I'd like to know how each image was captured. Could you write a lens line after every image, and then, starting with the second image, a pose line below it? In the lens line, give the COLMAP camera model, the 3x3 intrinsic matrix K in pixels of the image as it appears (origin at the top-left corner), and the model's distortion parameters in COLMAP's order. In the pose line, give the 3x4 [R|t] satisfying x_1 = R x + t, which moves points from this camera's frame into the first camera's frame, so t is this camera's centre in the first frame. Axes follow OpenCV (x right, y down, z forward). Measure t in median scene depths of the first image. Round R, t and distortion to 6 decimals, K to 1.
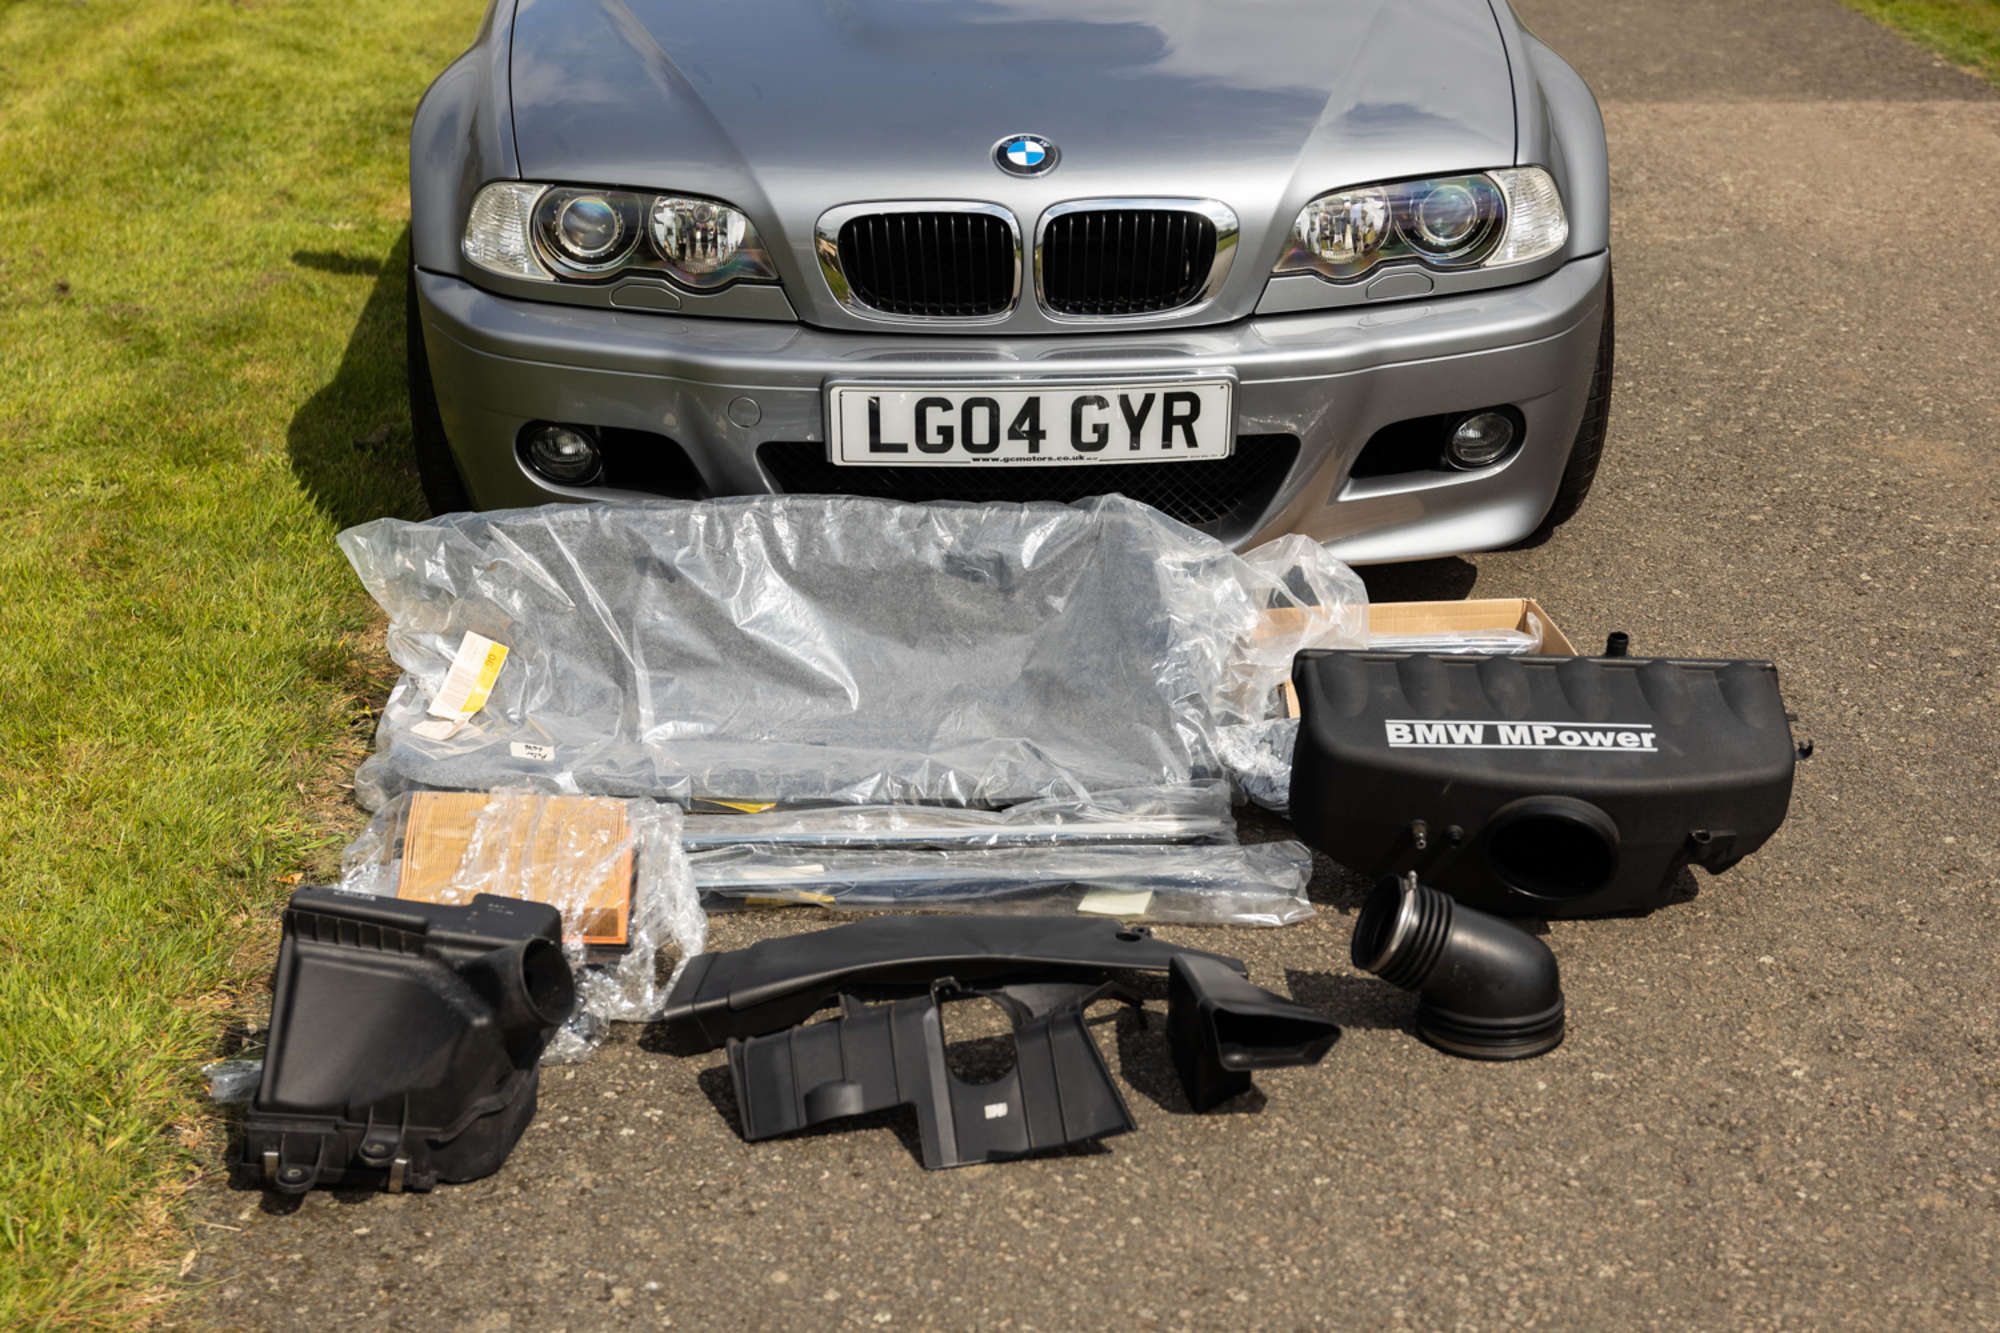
lens RADIAL K [[2793.4, 0, 1000.0], [0, 2793.4, 666.5], [0, 0, 1]] dist [-0.044862, -0.018786]
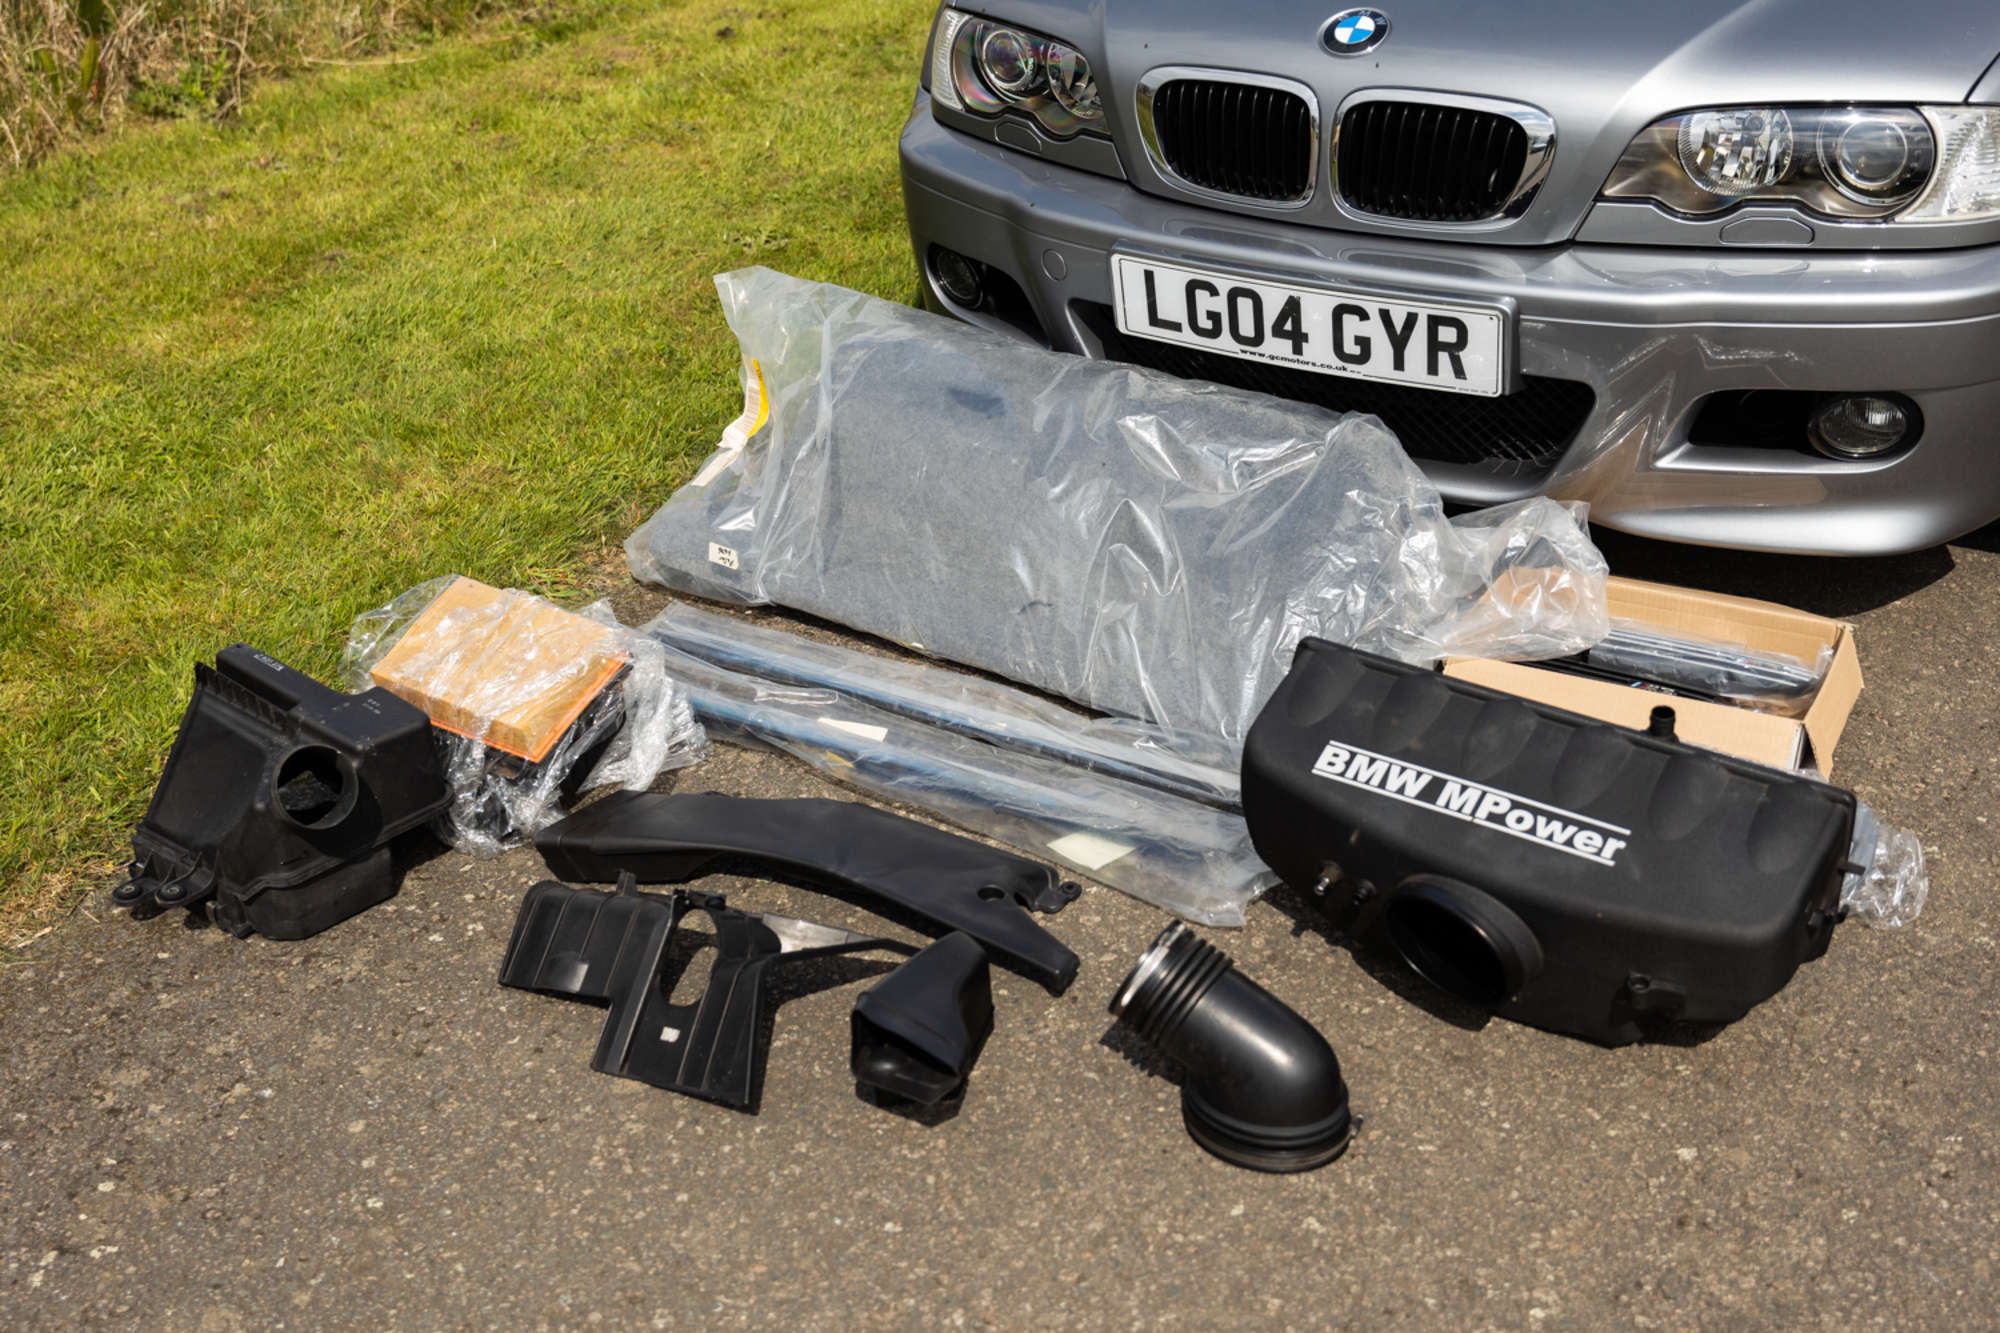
lens RADIAL K [[2268.3, 0, 1000.0], [0, 2268.3, 666.5], [0, 0, 1]] dist [-0.008674, -0.042847]
pose [[0.820366, 0.242955, -0.517660, 0.351559], [-0.171892, 0.968161, 0.181984, -0.096883], [0.545392, -0.060312, 0.836008, 0.300847]]
